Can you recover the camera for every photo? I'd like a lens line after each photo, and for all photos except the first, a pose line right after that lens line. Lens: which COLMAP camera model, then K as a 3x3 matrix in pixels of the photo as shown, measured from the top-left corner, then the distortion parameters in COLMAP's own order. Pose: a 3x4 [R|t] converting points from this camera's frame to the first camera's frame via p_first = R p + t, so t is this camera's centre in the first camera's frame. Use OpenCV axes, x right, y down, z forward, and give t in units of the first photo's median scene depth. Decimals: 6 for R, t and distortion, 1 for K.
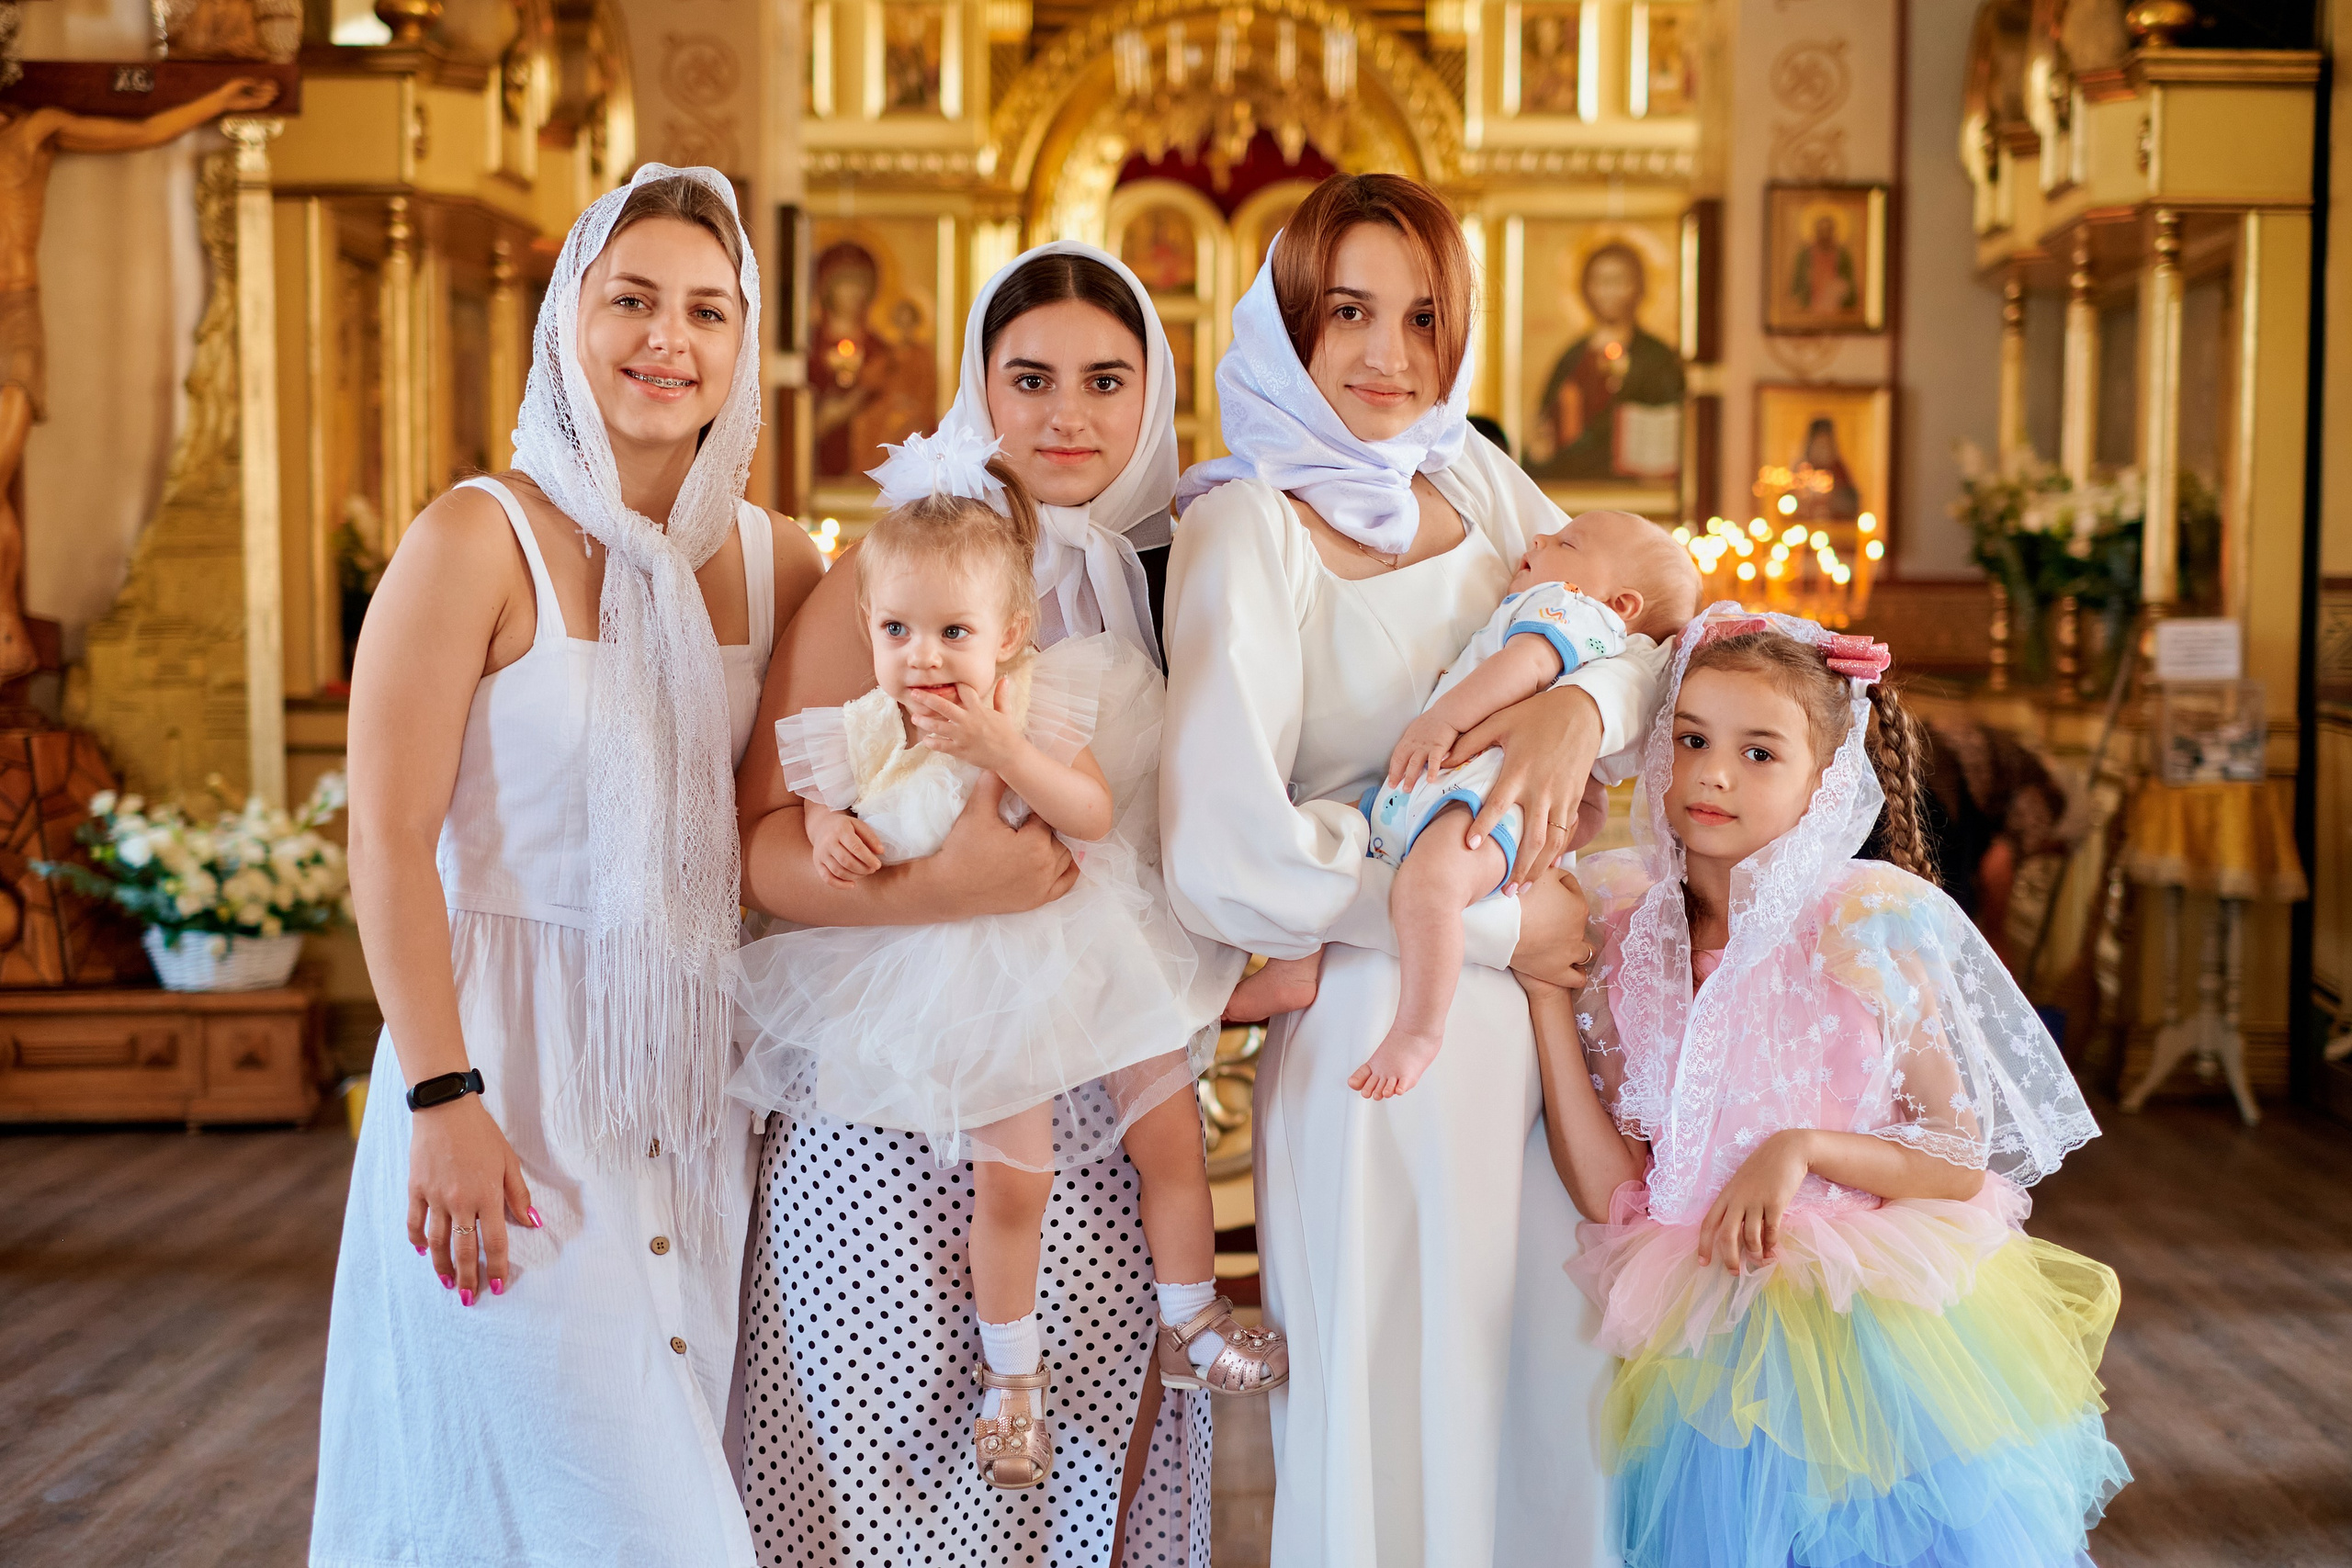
lens RADIAL K [[3626.5, 0, 1176.0], [0, 3626.5, 784.0], [0, 0, 1]] dist [-0.011220, 0.072496]
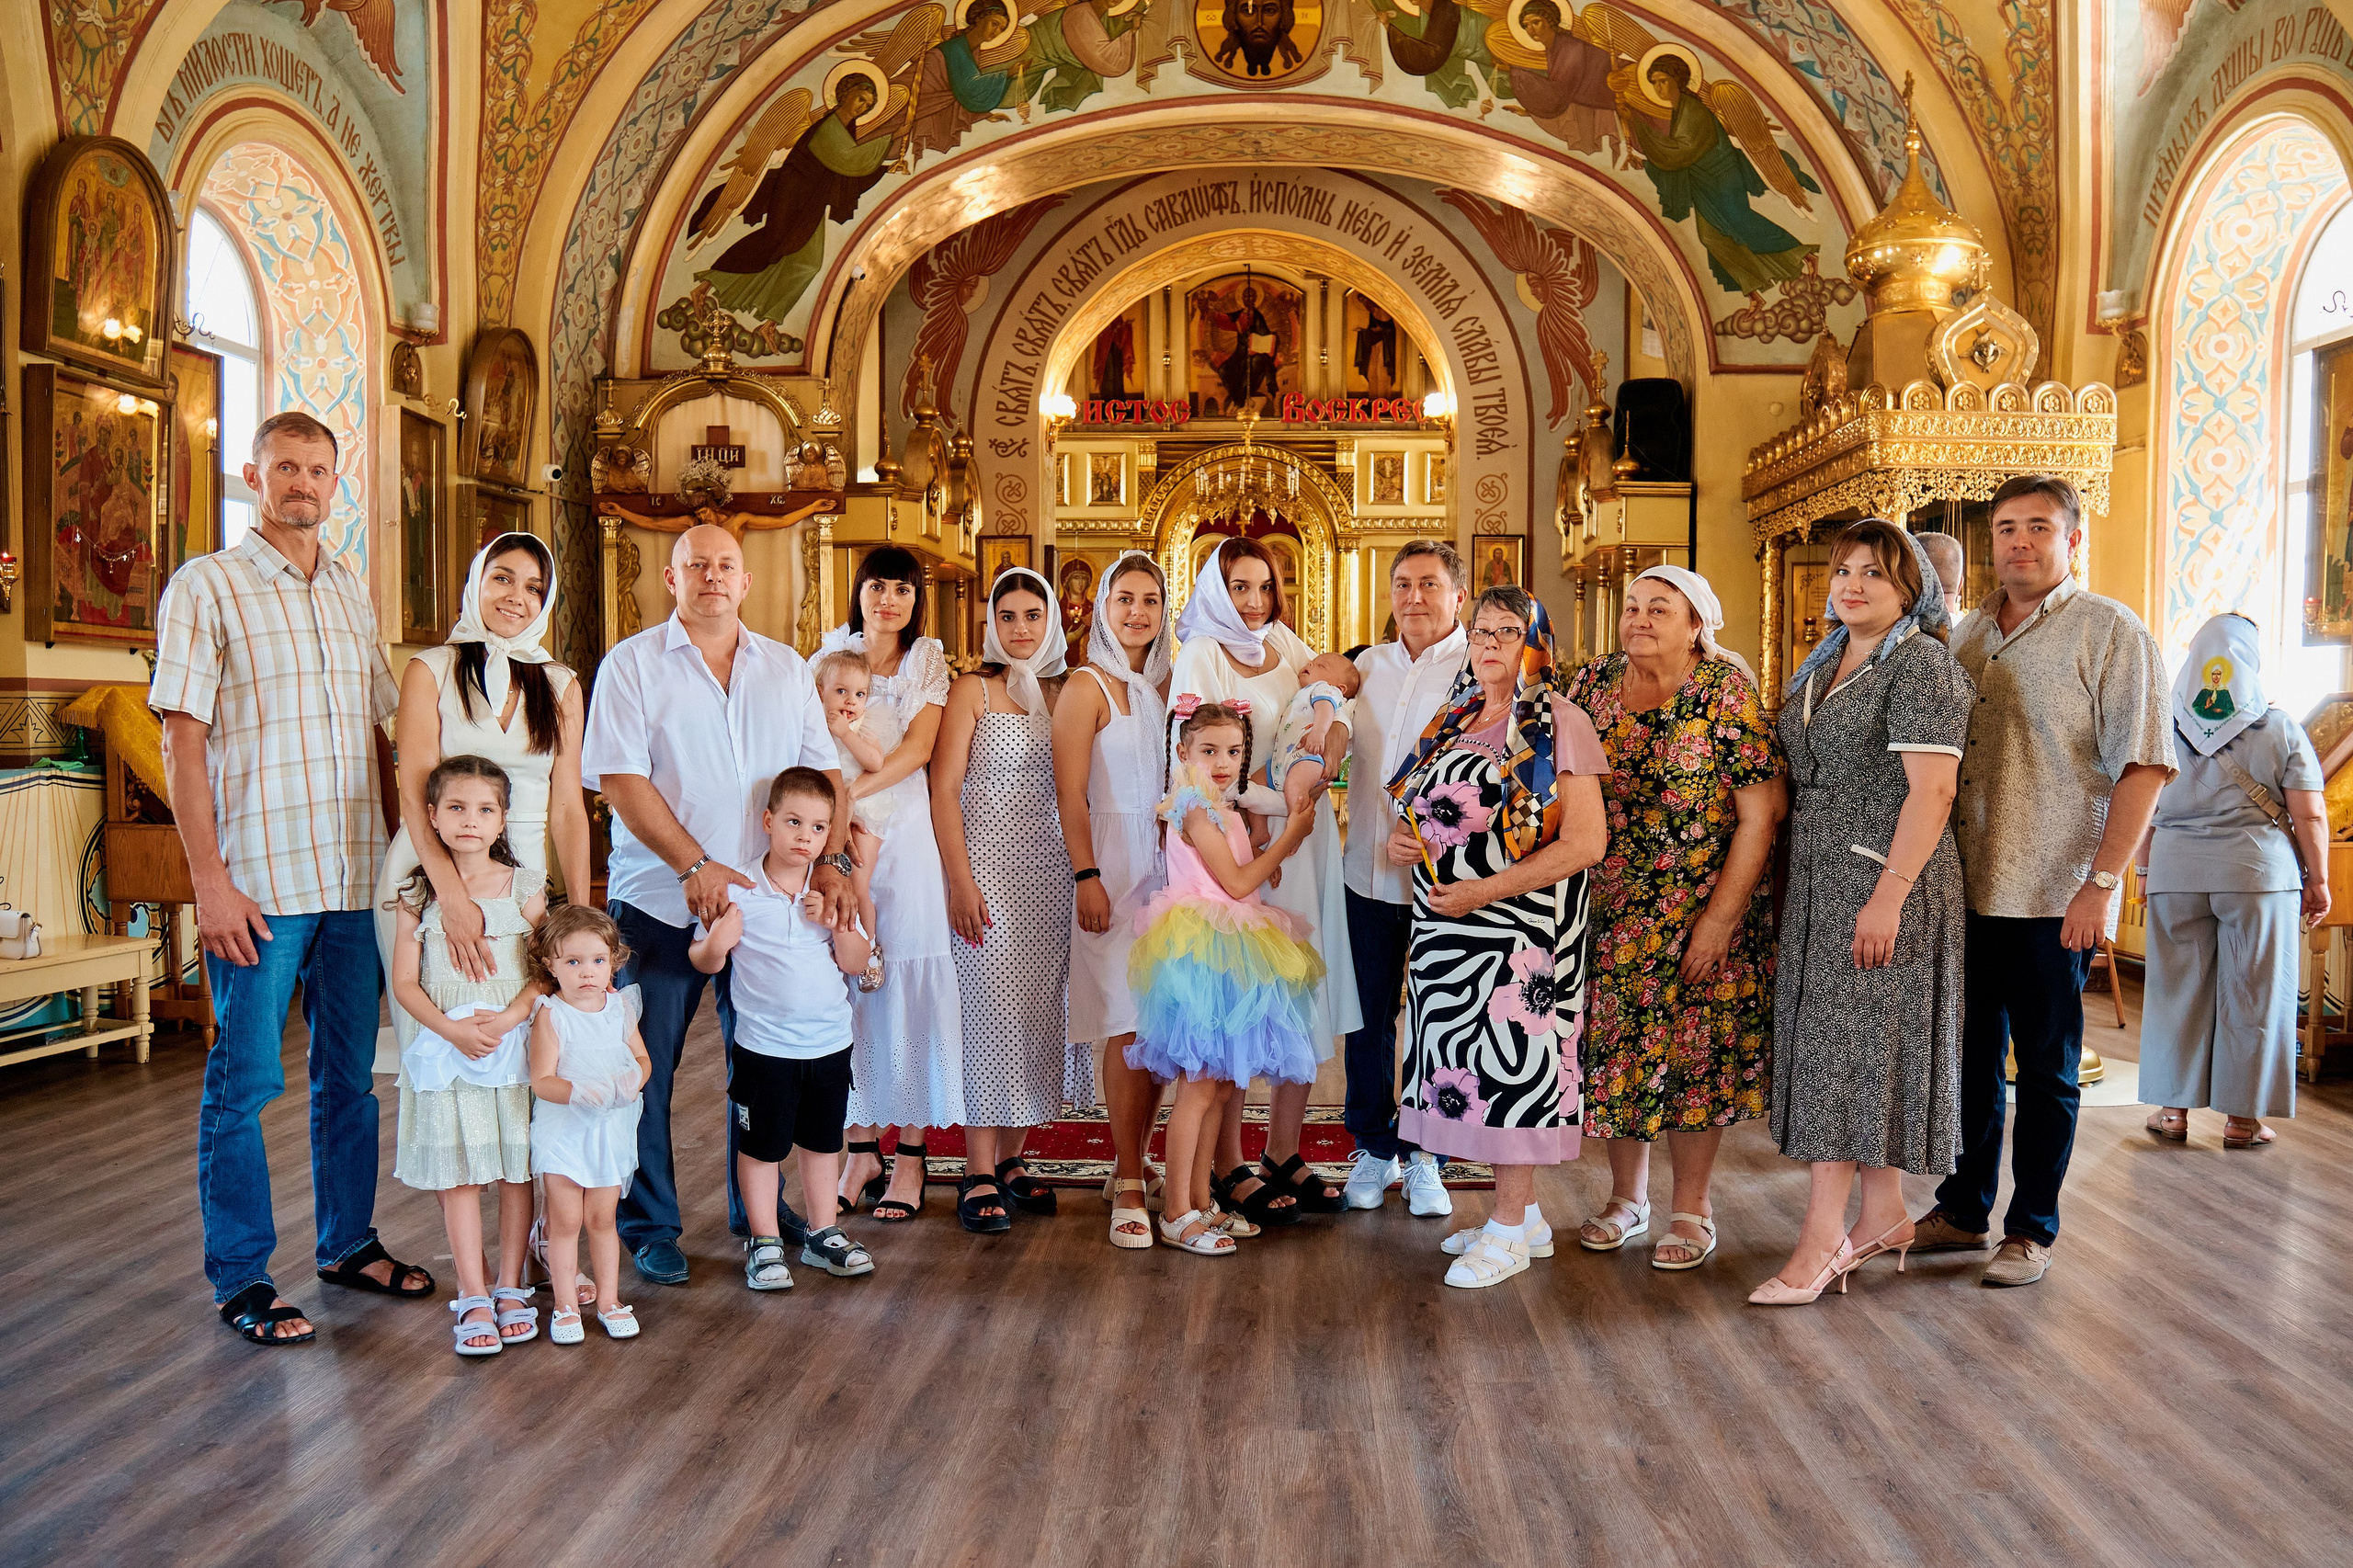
lens RADIAL K [[1702.4, 0, 1184.3], [0, 1702.4, 824.4], [0, 0, 1]] dist [-0.102697, 0.000214]
pose [[0.999535, -0.001358, -0.030476, 0.015110], [0.001592, 0.999970, 0.007641, 0.012039], [0.030465, -0.007686, 0.999506, -0.101315]]
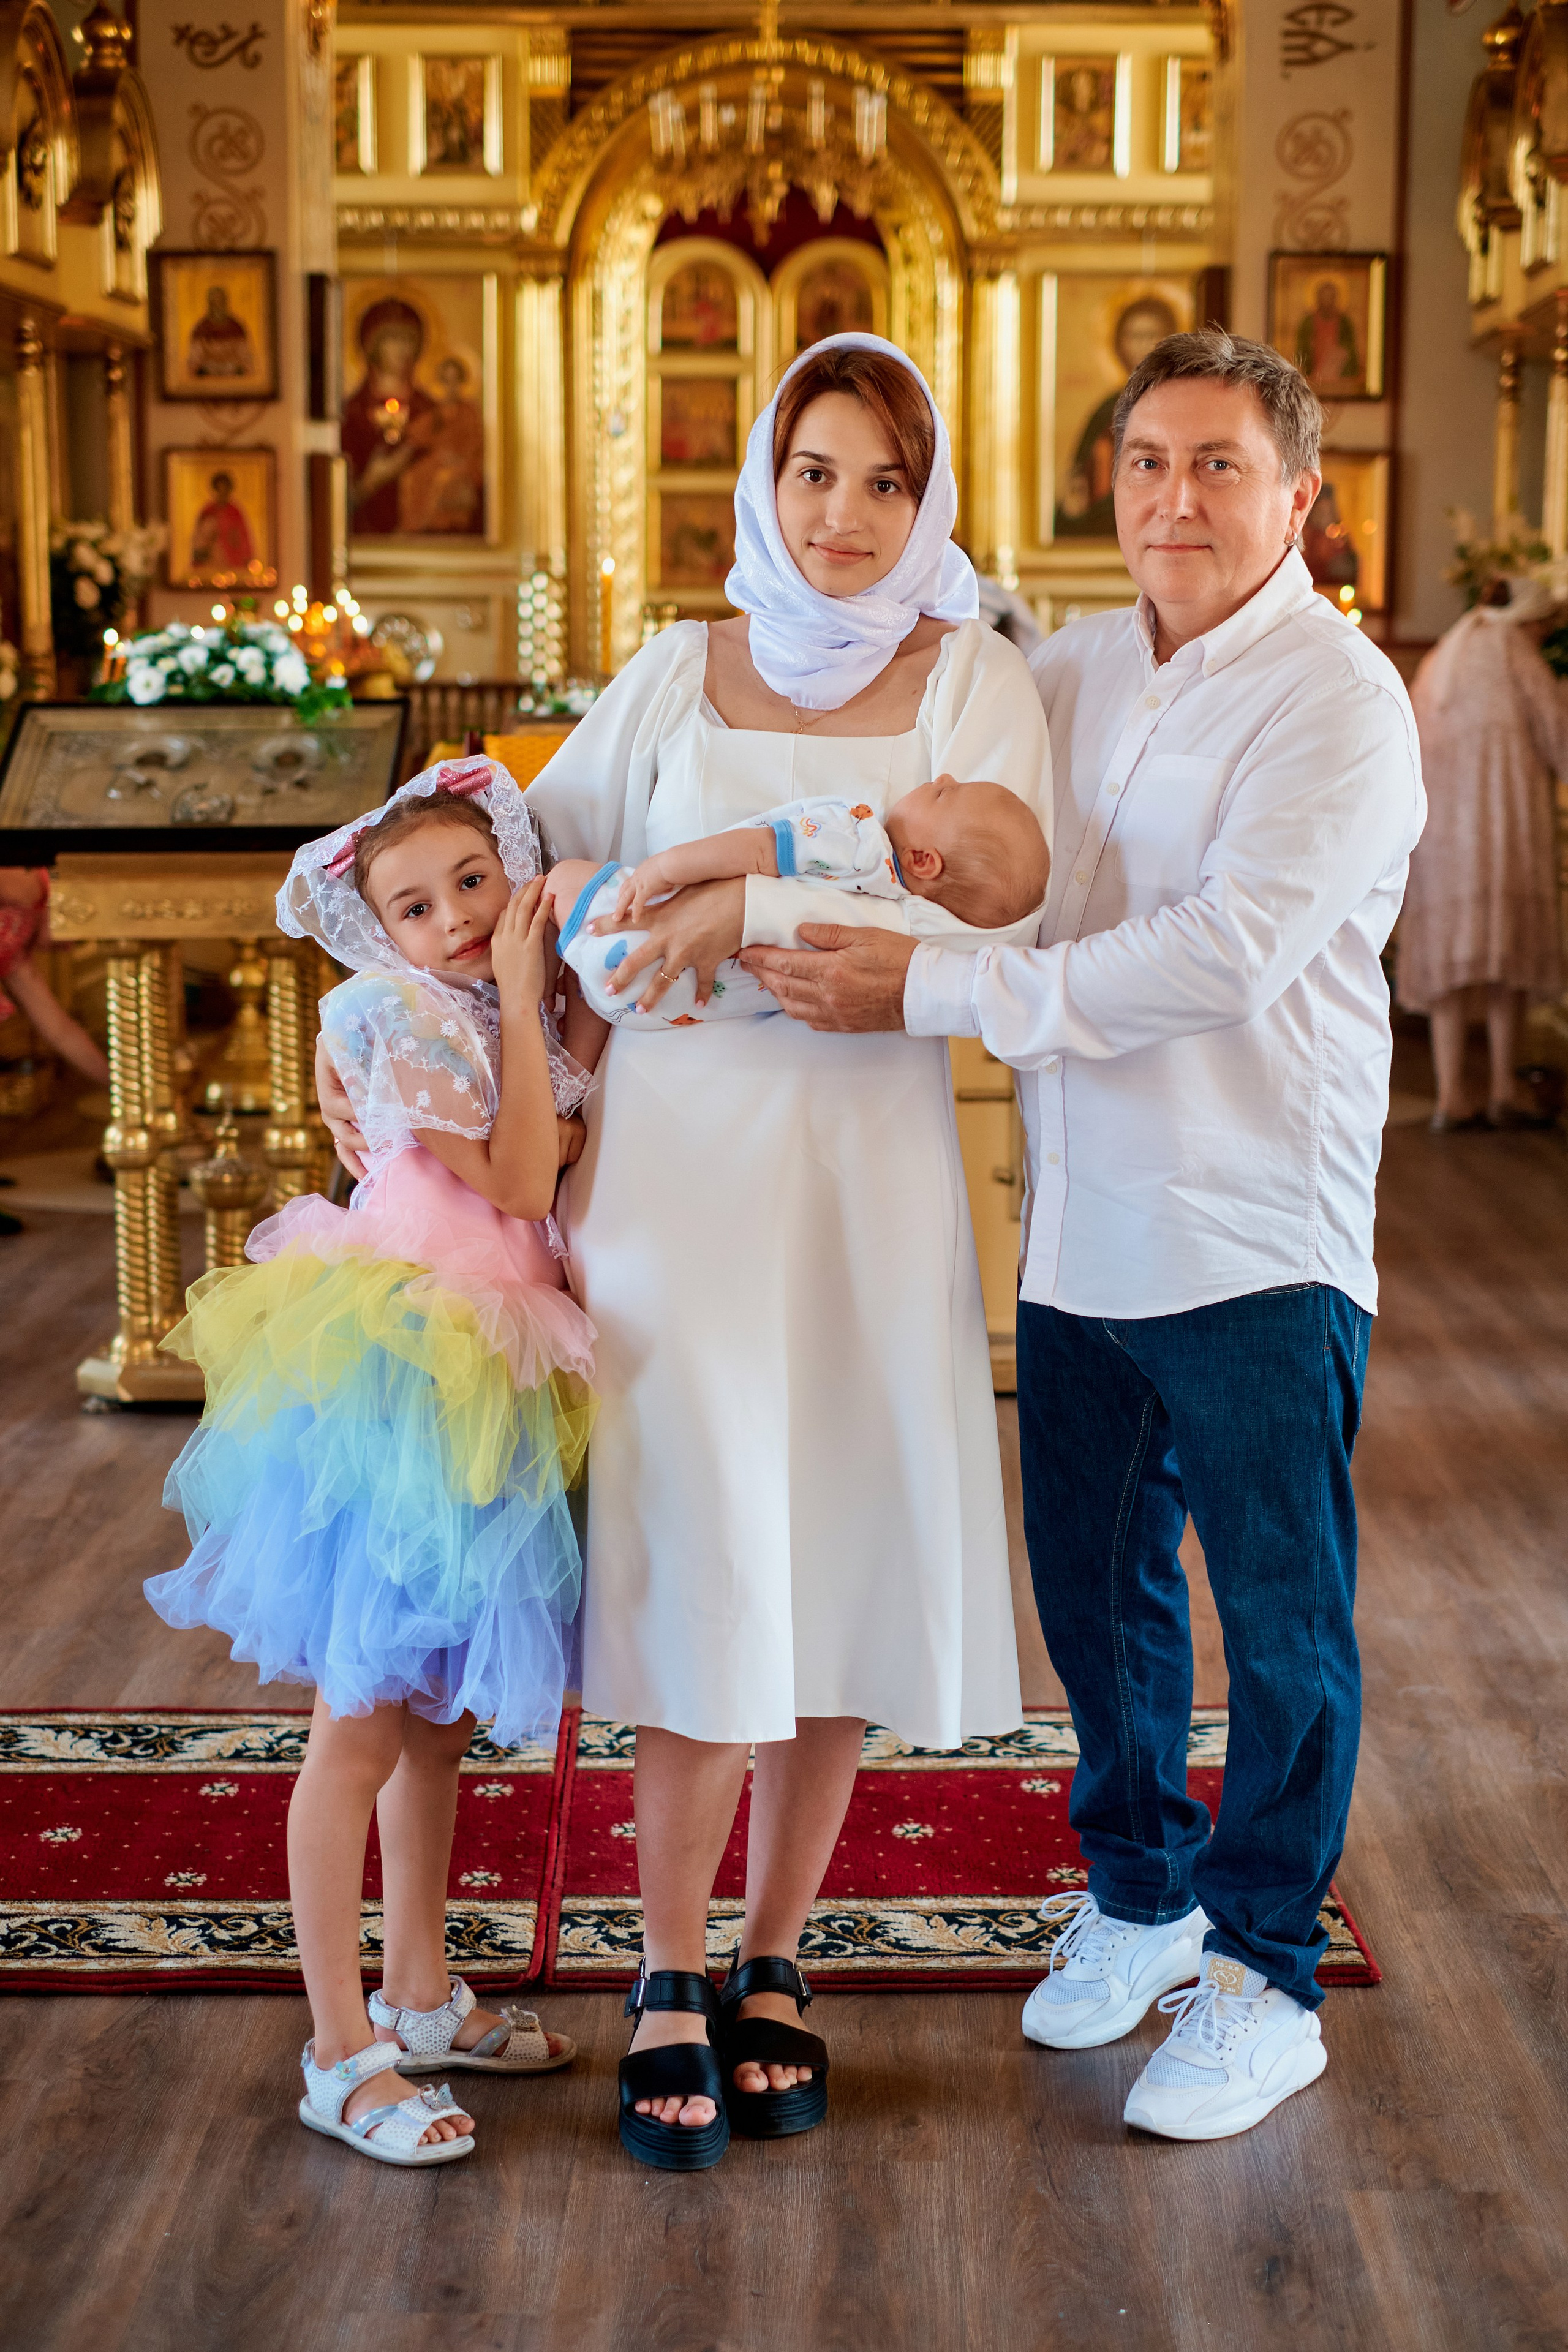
lens RADIAL K [[3564.0, 0, 785.7], [0, 3564.0, 1127.5], [0, 0, 1]] dist [-0.005716, 0.040332]
pose [[0.999971, -0.003917, 0.006513, 0.022893], [0.003337, 0.996225, 0.086750, -0.009001], [-0.006828, -0.086725, 0.996209, -0.028514]]
